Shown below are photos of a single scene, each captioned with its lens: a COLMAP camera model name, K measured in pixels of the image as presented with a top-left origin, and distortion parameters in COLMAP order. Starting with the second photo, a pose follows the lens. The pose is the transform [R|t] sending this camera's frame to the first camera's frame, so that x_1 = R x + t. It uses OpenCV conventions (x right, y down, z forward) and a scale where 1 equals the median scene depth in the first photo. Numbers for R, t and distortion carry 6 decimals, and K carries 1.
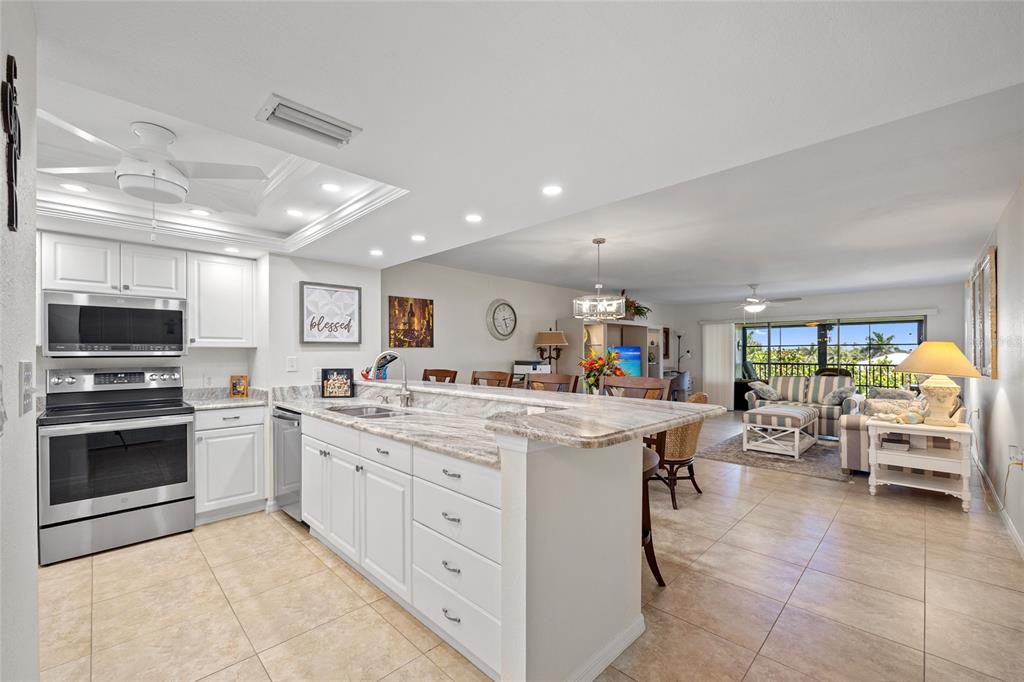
lens RADIAL K [[415.1, 0, 511.8], [0, 415.1, 351.5], [0, 0, 1]] dist [0.001174, 0.000122]
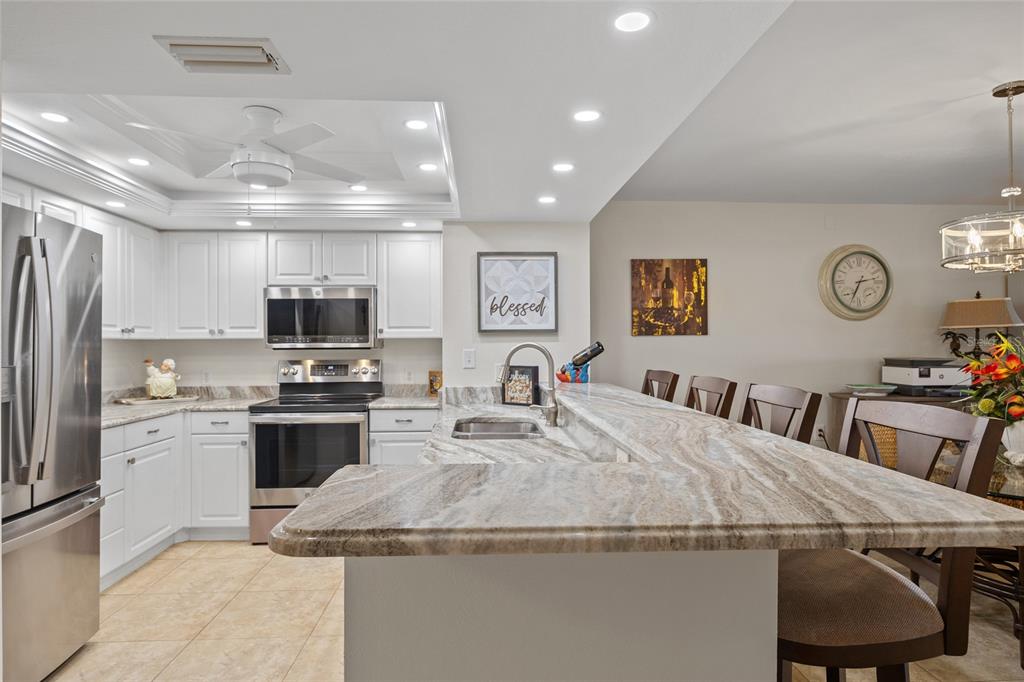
lens RADIAL K [[588.3, 0, 512.5], [0, 588.3, 336.9], [0, 0, 1]] dist [-0.001637, -0.000587]
pose [[0.747442, -0.009432, -0.664260, 0.258675], [0.004677, 0.999949, -0.008937, -0.000463], [0.664311, 0.003573, 0.747448, 0.209880]]
